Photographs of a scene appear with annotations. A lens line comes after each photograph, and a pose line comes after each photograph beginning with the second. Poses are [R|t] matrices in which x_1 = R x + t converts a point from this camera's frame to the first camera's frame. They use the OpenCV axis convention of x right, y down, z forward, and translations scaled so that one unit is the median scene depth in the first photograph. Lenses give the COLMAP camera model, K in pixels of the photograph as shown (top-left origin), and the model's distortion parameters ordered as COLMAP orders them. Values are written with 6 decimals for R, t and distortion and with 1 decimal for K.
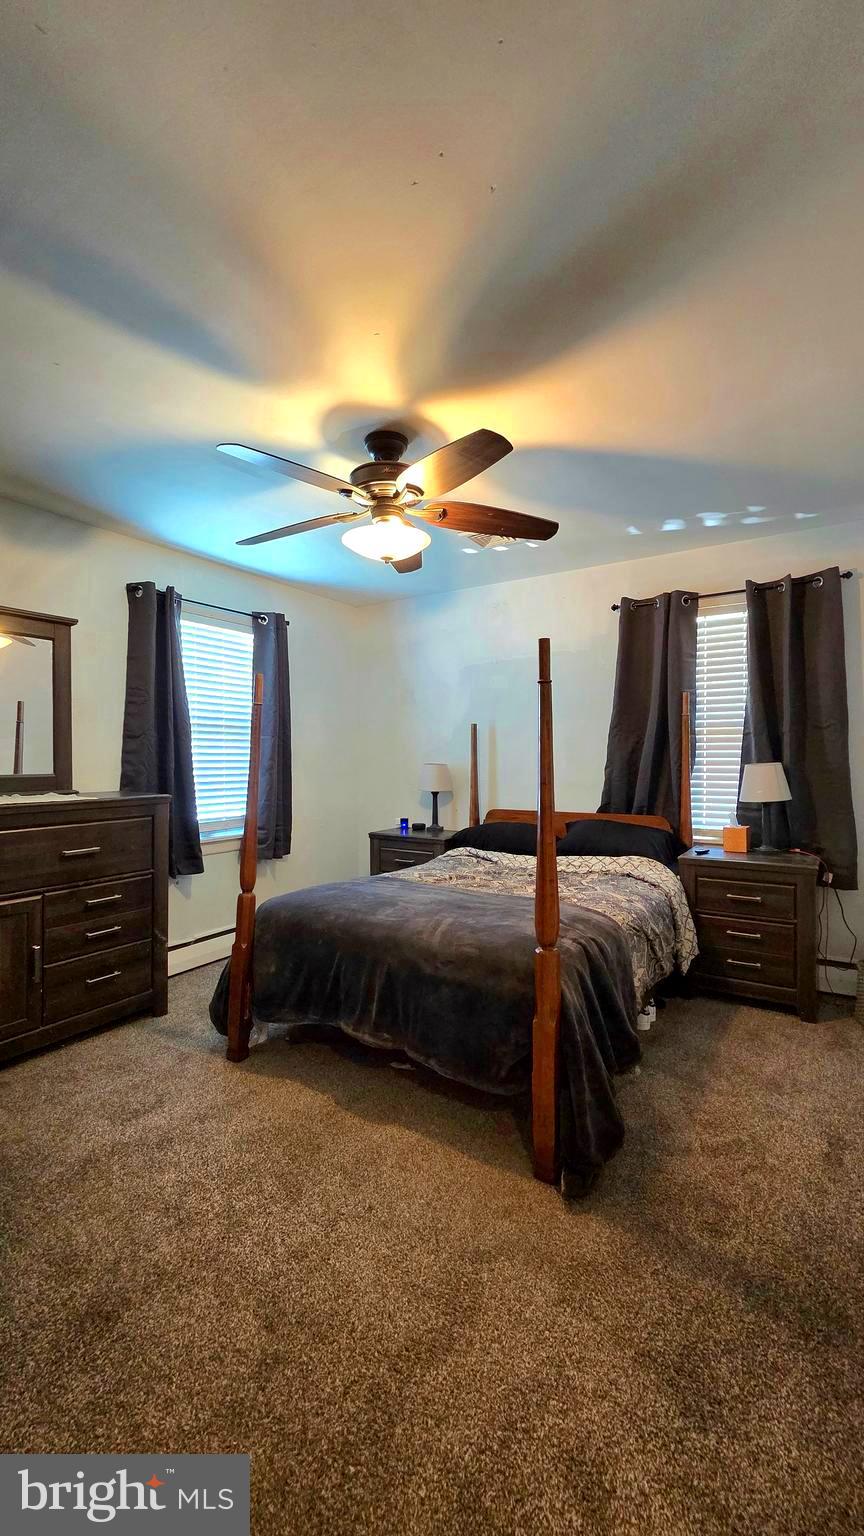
lens RADIAL K [[629.7, 0, 423.5], [0, 629.7, 767.5], [0, 0, 1]] dist [-0.001423, -0.000528]
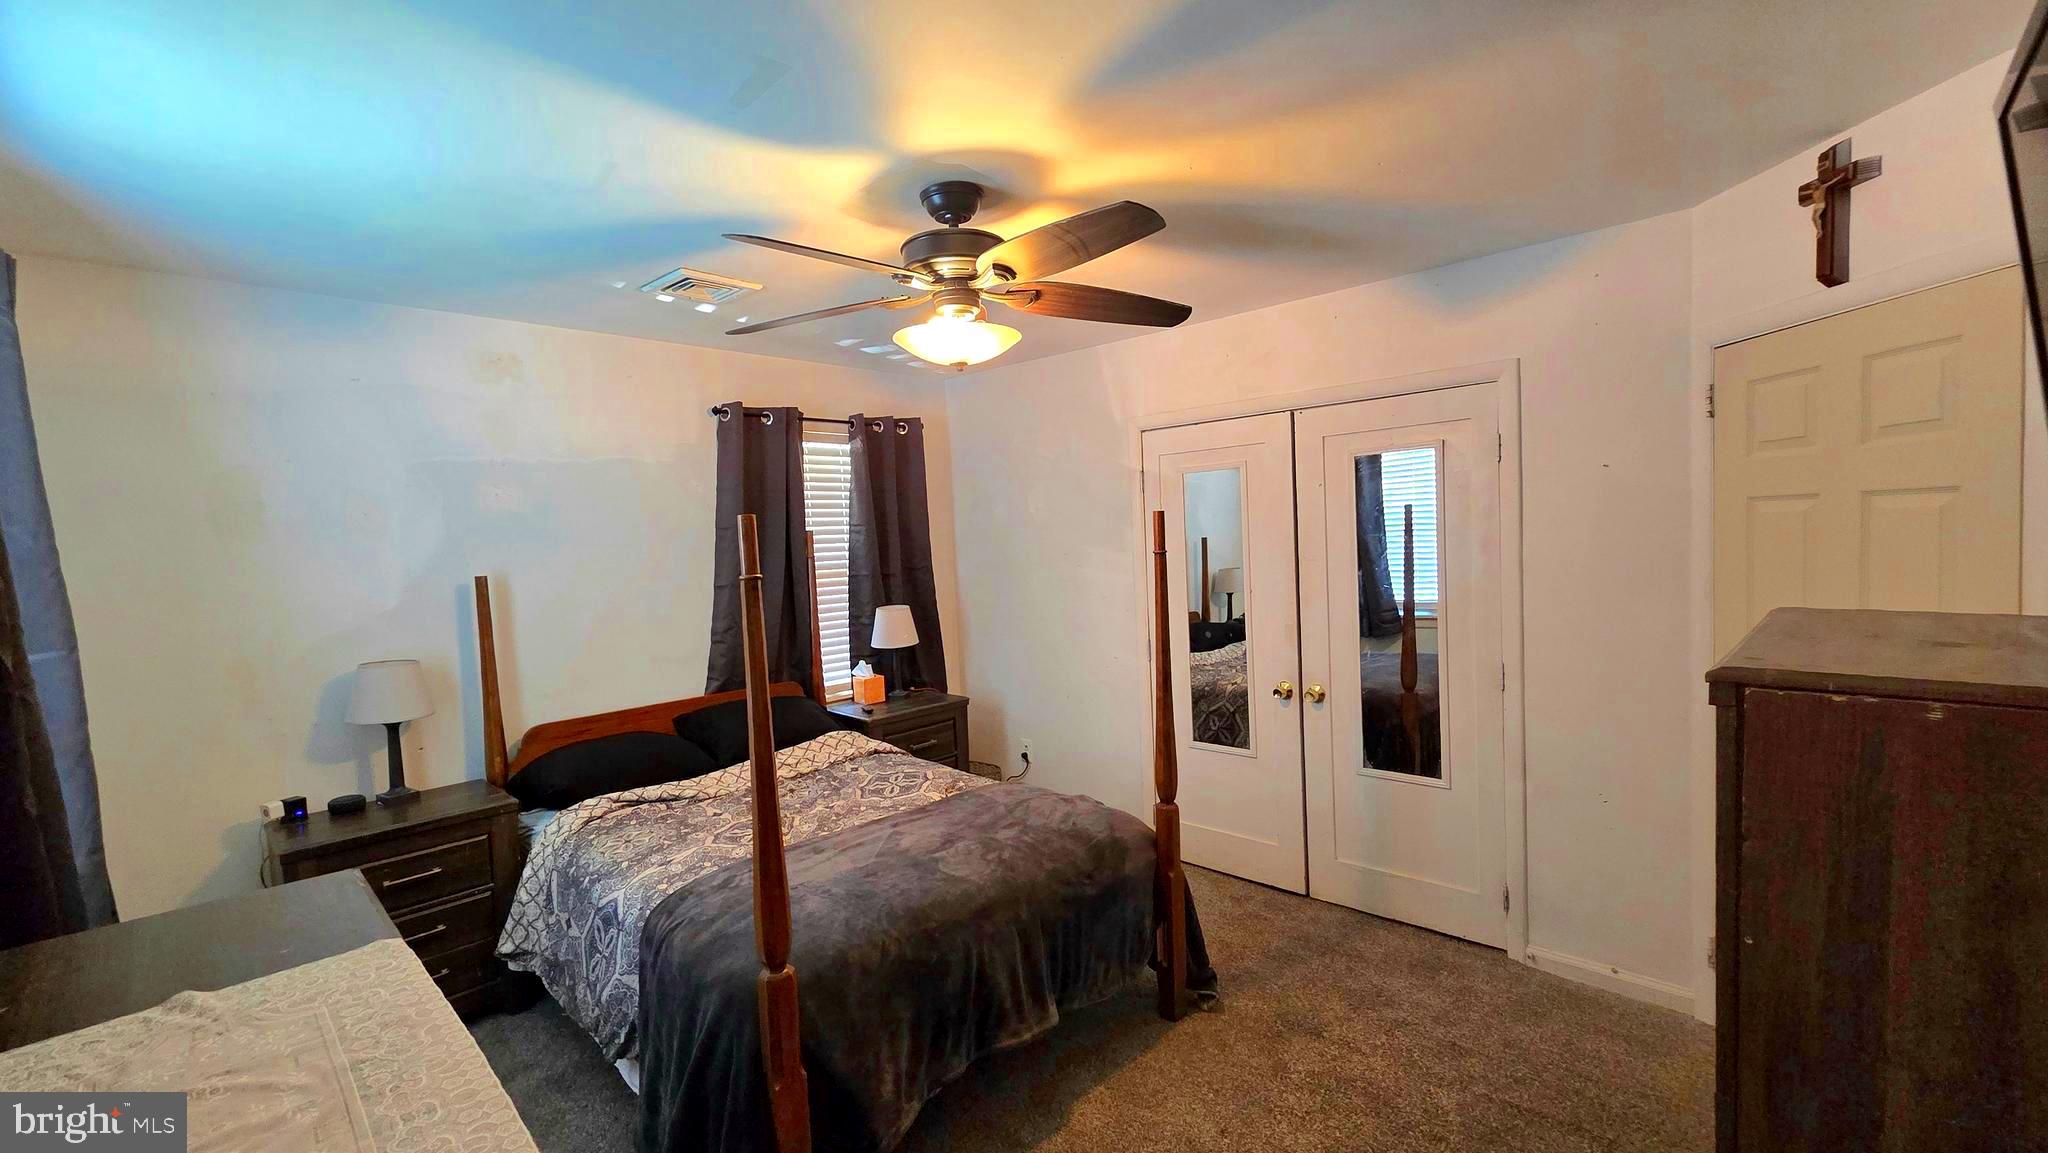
lens RADIAL K [[839.6, 0, 1027.6], [0, 839.6, 579.3], [0, 0, 1]] dist [-0.001423, -0.000528]
pose [[0.175052, -0.052189, 0.983175, -0.657664], [0.056290, 0.997491, 0.042926, -0.087290], [-0.982949, 0.047828, 0.177551, 0.522272]]
